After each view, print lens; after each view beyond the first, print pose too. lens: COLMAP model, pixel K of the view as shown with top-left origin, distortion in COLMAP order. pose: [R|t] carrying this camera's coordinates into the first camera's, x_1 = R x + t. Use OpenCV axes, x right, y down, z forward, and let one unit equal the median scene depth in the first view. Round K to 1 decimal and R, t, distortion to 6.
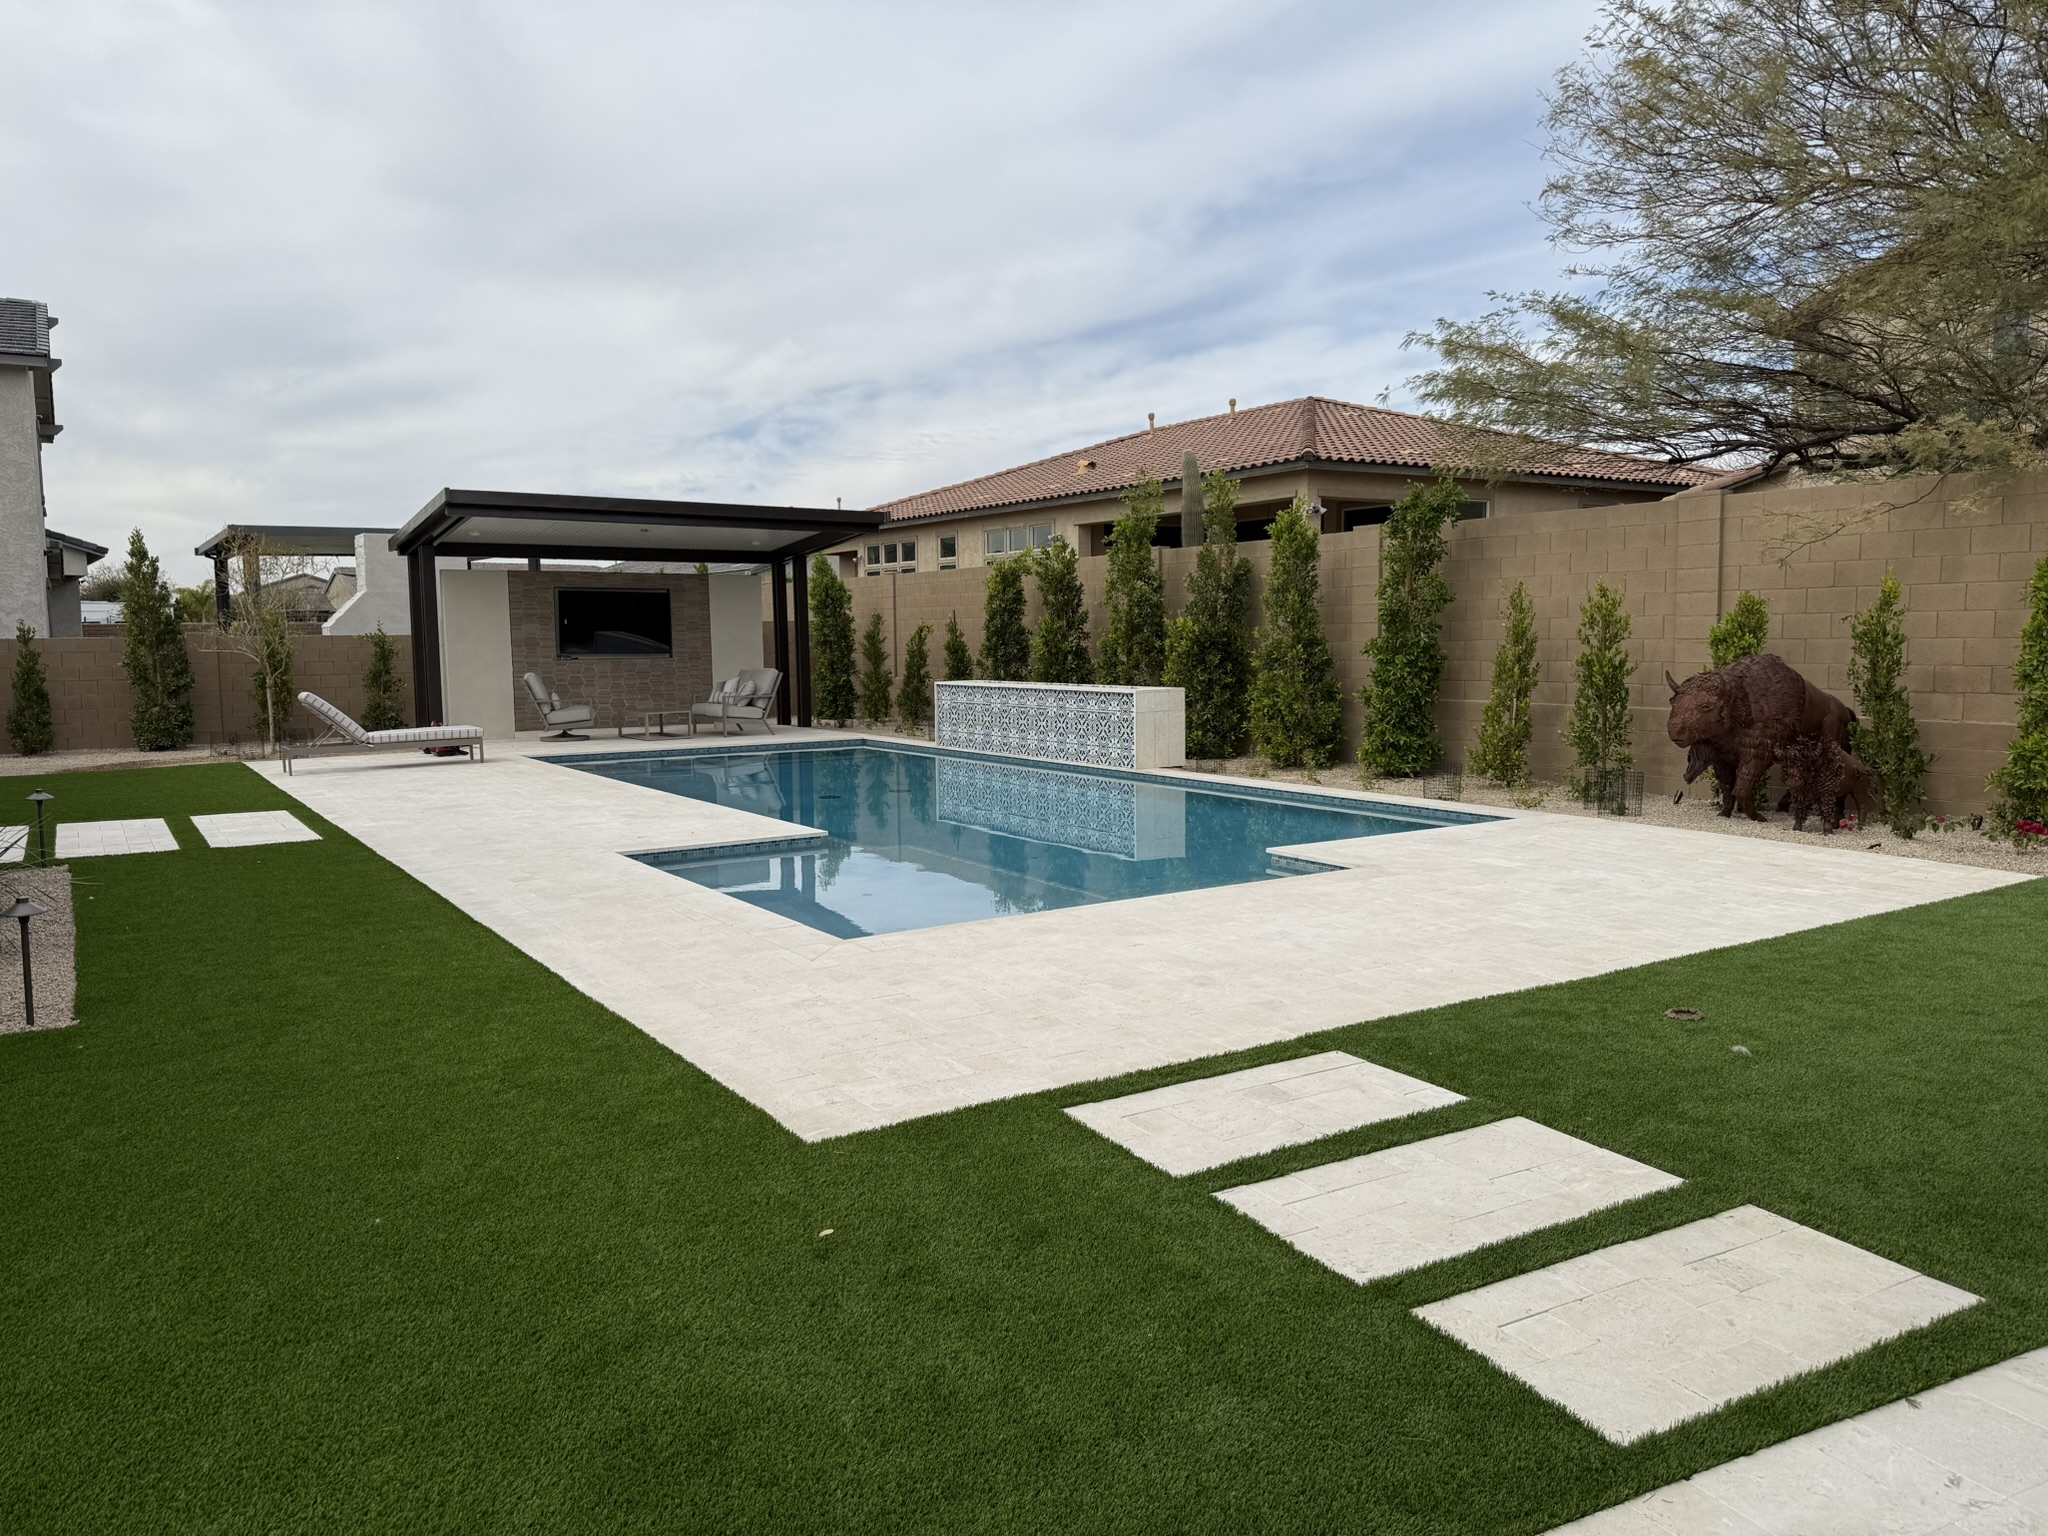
lens RADIAL K [[1426.0, 0, 1082.8], [0, 1426.0, 772.0], [0, 0, 1]] dist [0.103792, -0.150296]
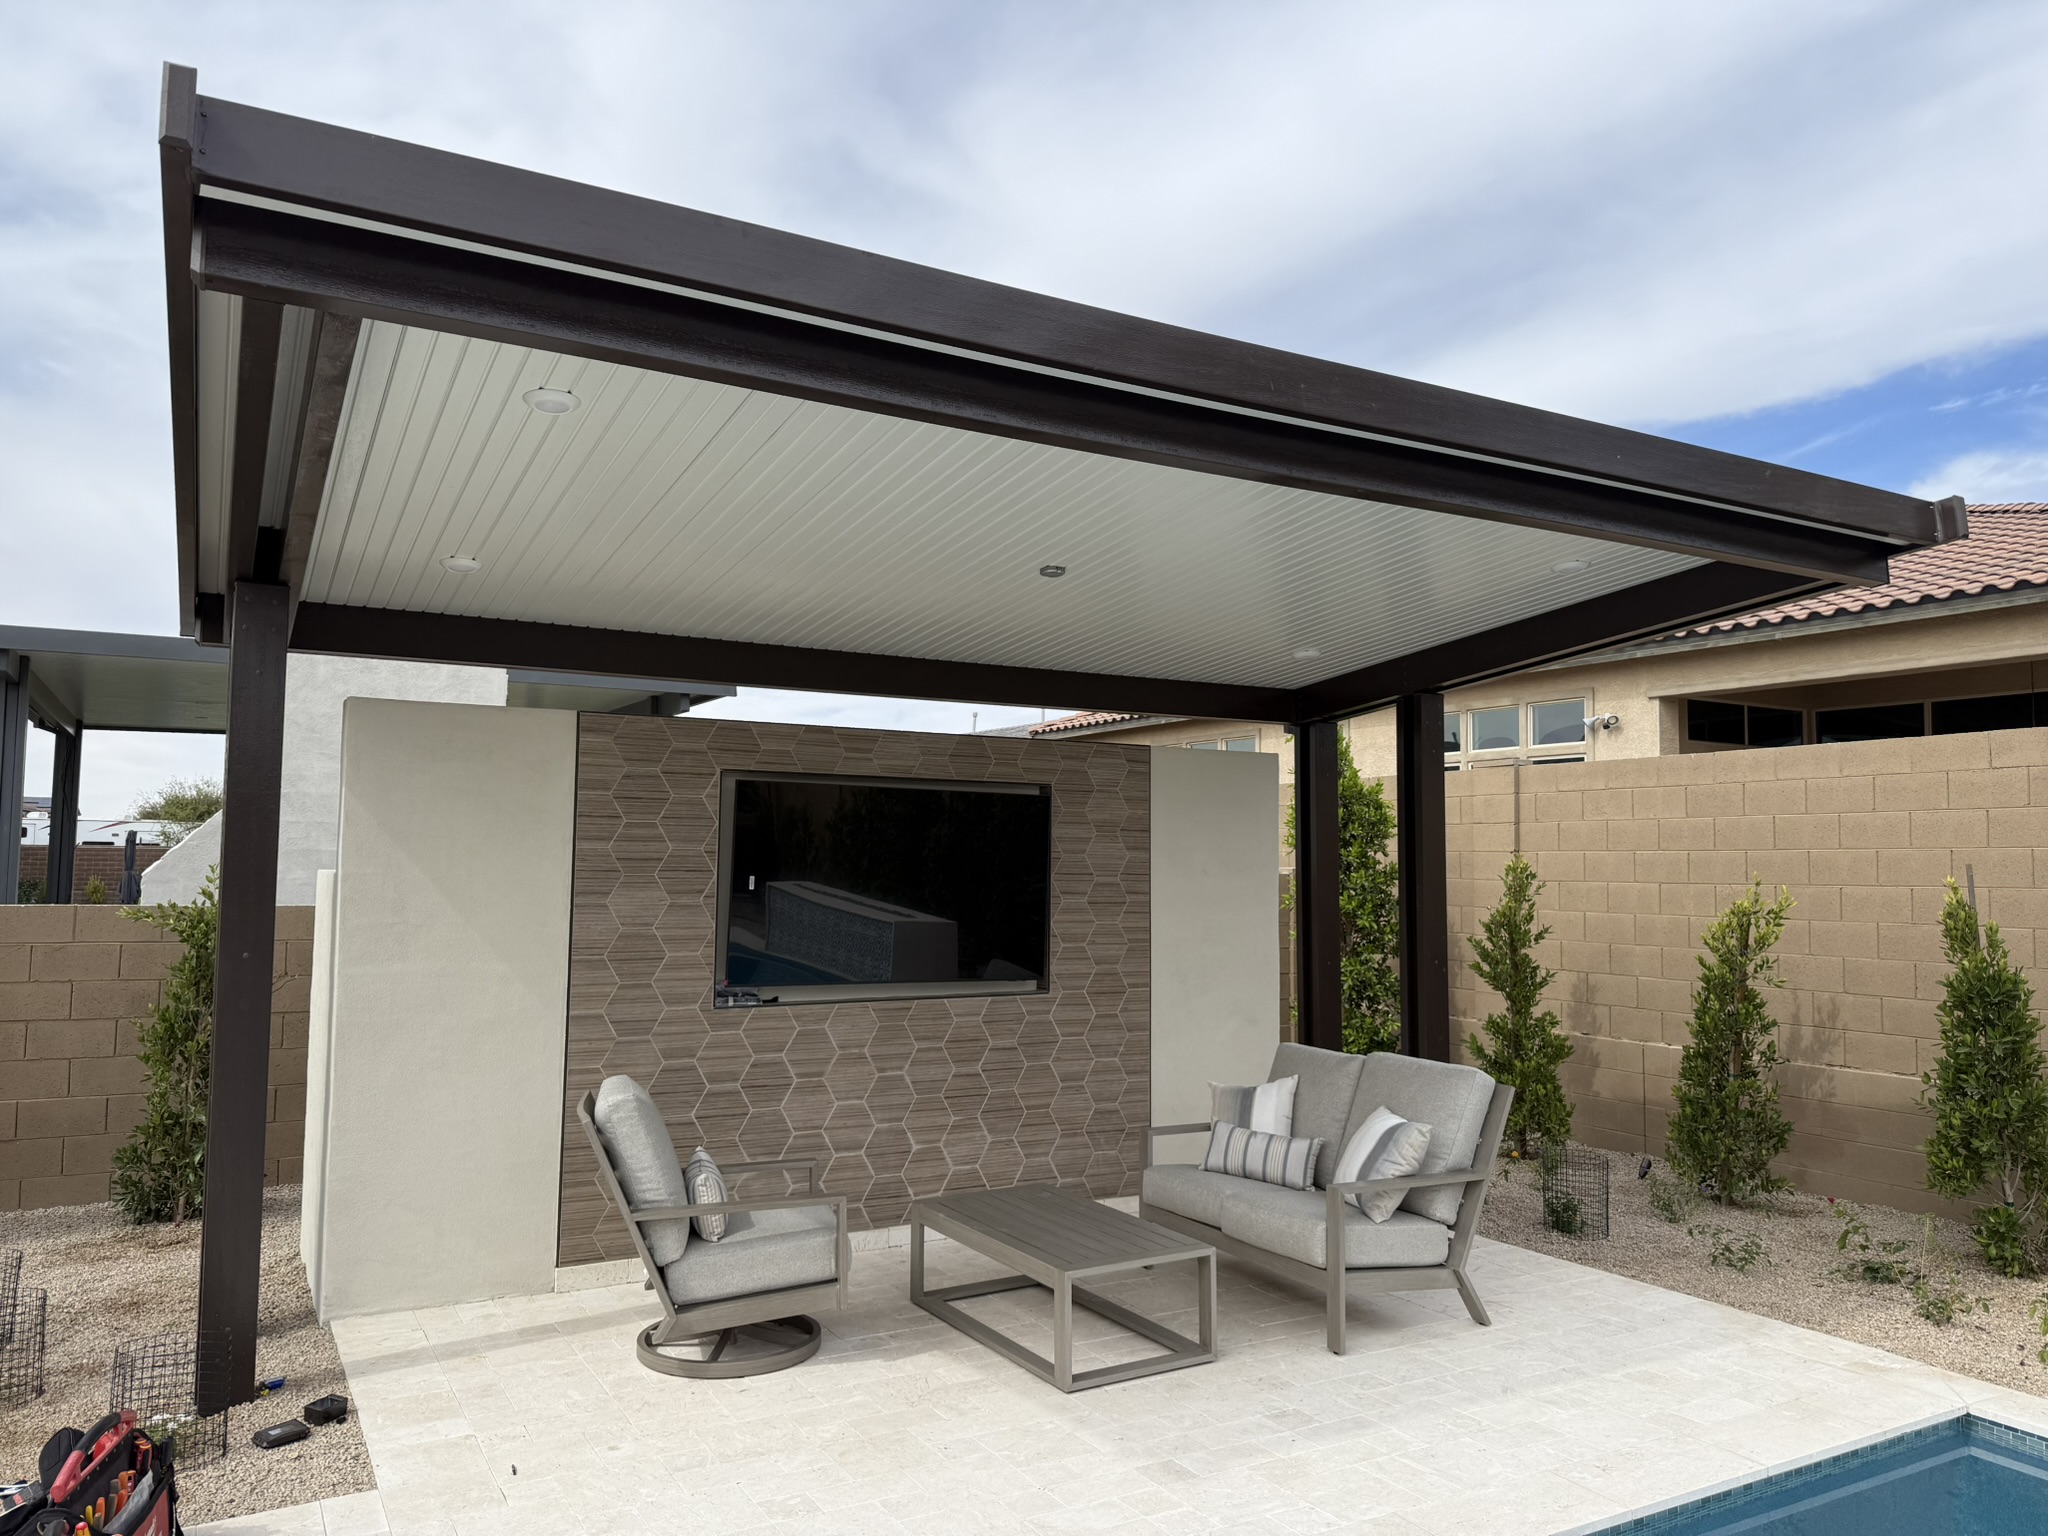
lens RADIAL K [[1413.4, 0, 1035.7], [0, 1413.4, 804.0], [0, 0, 1]] dist [0.004346, -0.023254]
pose [[0.994802, 0.015277, -0.100671, -0.273303], [-0.029629, 0.989328, -0.142661, -0.080946], [0.097418, 0.144902, 0.984639, 0.721890]]
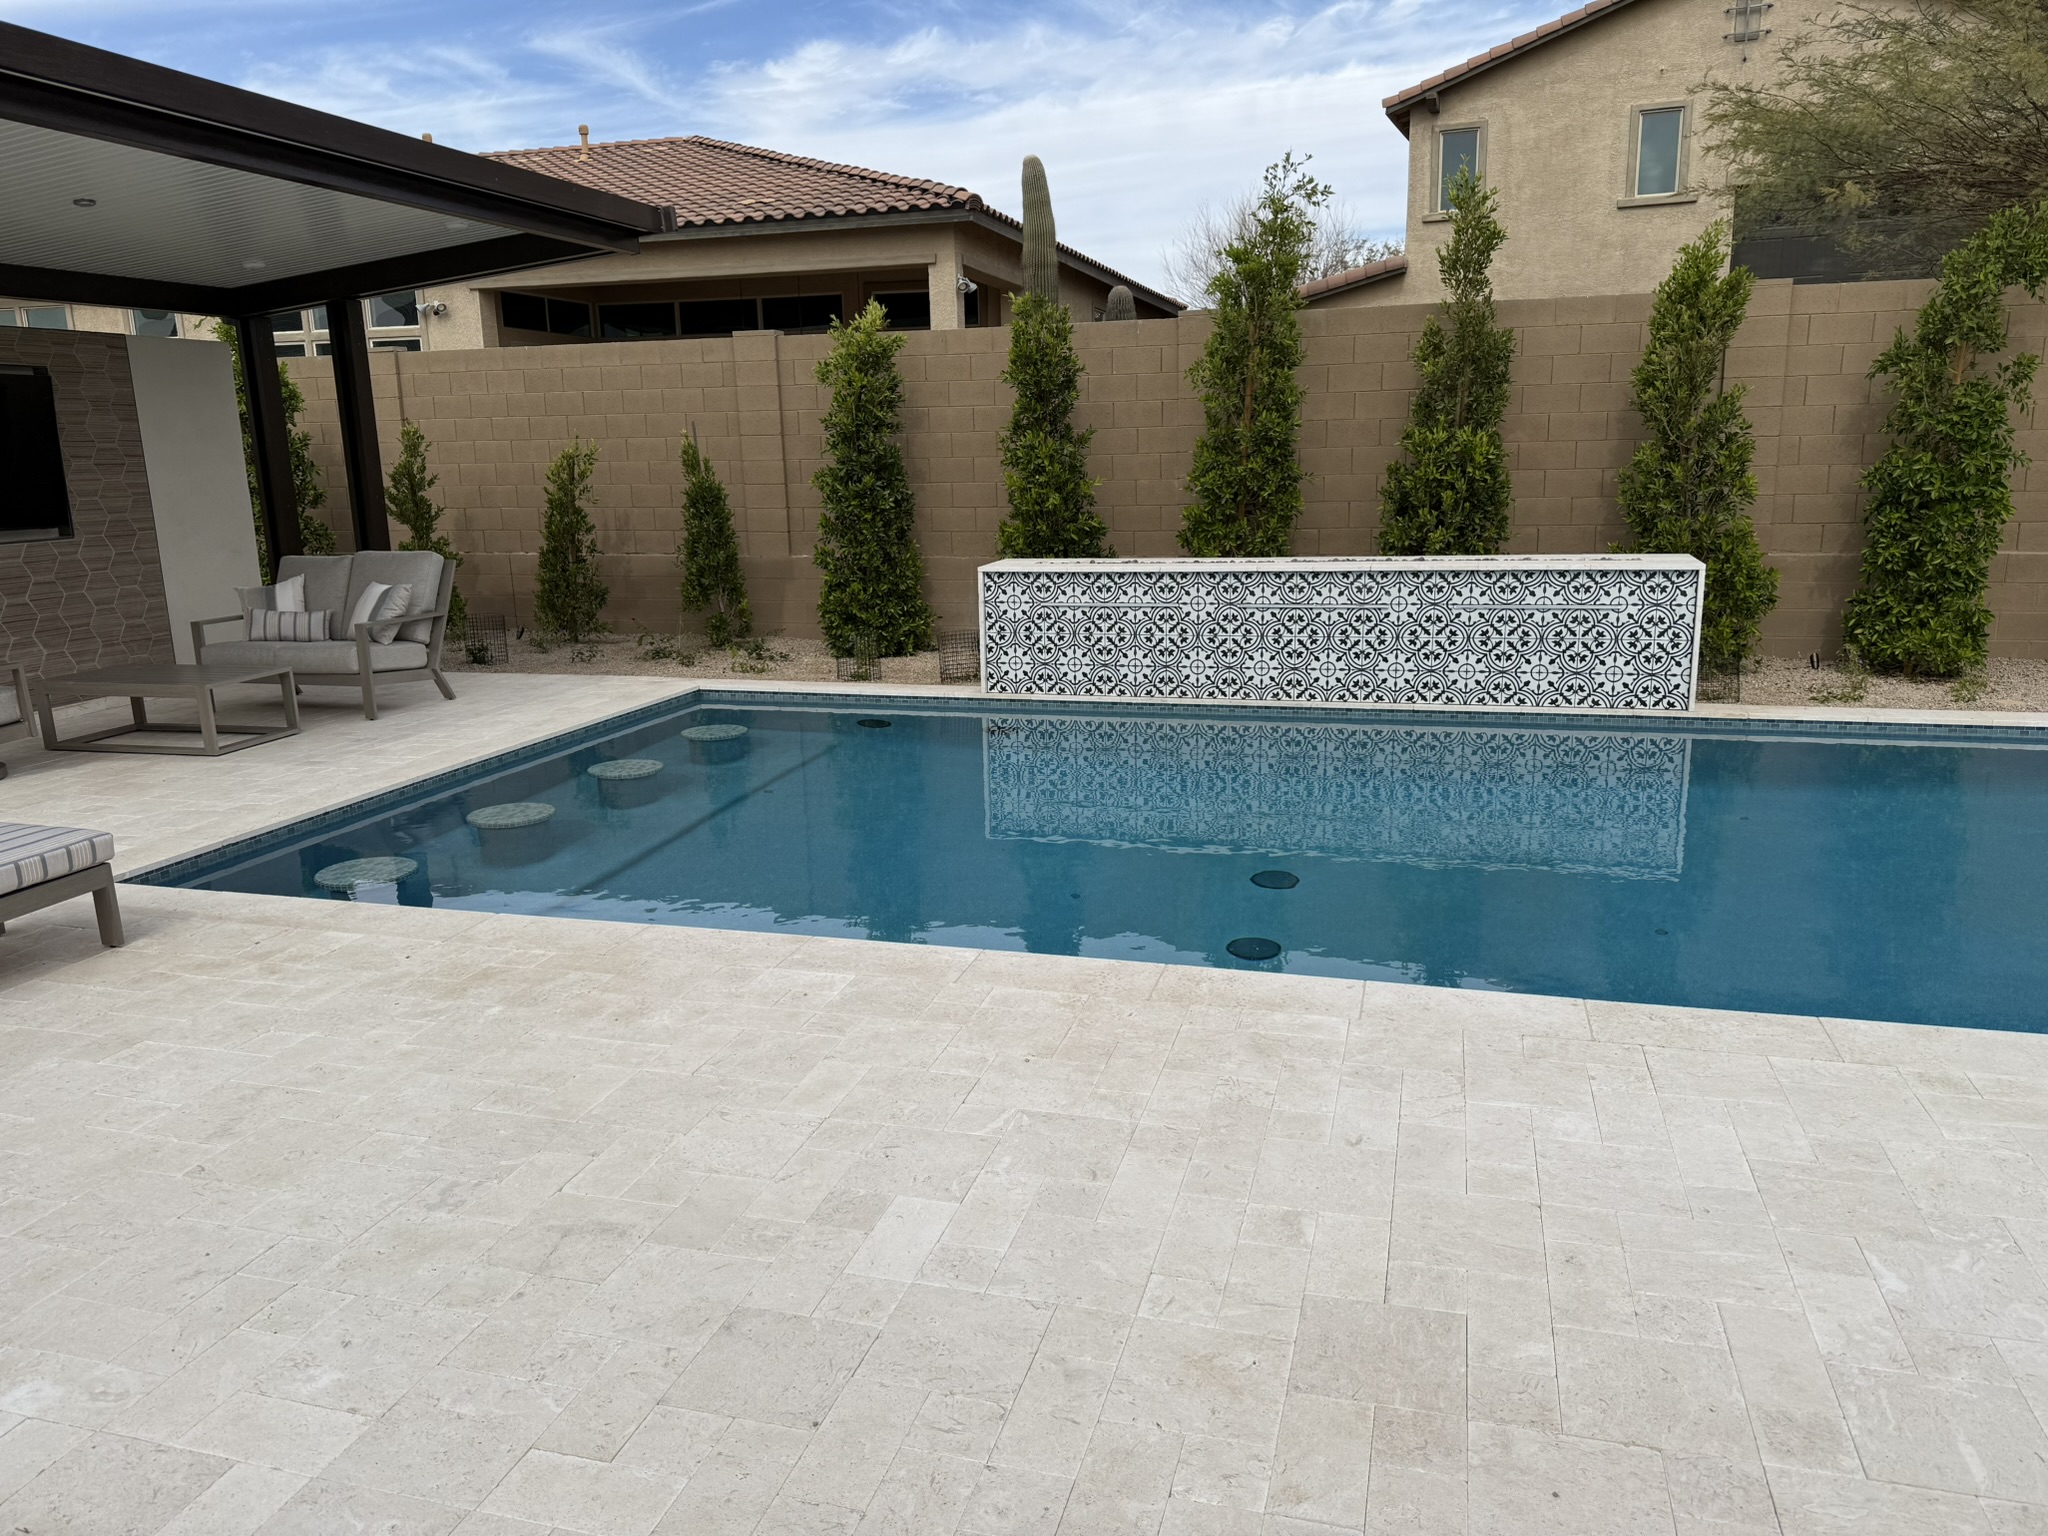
lens RADIAL K [[1401.8, 0, 1024.0], [0, 1401.8, 768.0], [0, 0, 1]] dist [0.007030, -0.047103]
pose [[0.772243, -0.146670, 0.618165, -0.352727], [0.071813, 0.986903, 0.144447, -0.055484], [-0.631255, -0.067156, 0.772662, 0.546077]]
